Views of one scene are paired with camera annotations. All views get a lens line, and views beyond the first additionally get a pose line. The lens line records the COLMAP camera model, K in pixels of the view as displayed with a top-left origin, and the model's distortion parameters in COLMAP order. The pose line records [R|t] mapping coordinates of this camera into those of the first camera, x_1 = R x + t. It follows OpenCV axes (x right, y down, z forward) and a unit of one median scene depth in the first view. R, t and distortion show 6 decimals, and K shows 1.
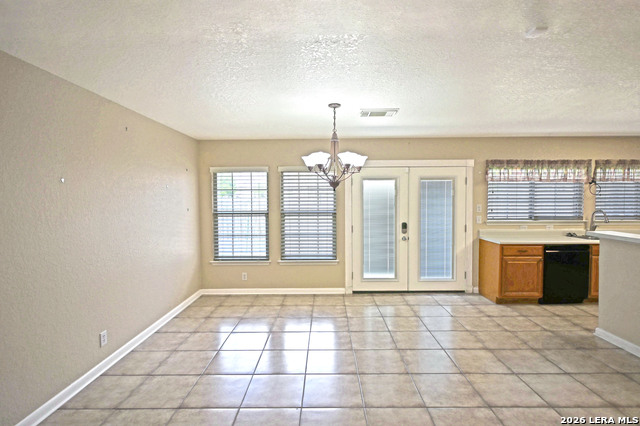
lens RADIAL K [[315.8, 0, 323.4], [0, 315.8, 212.8], [0, 0, 1]] dist [-0.022246, 0.000540]
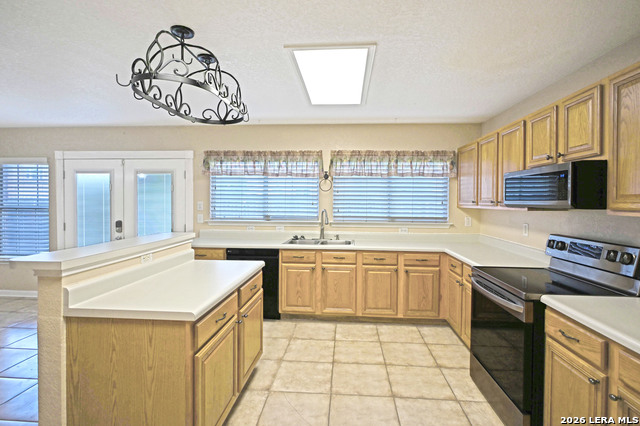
lens RADIAL K [[347.3, 0, 320.3], [0, 347.3, 208.2], [0, 0, 1]] dist [0.019832, 0.000067]
pose [[0.997855, 0.012809, -0.064204, 0.900245], [-0.013114, 0.999905, -0.004329, -0.007422], [0.064142, 0.005162, 0.997927, 0.039047]]
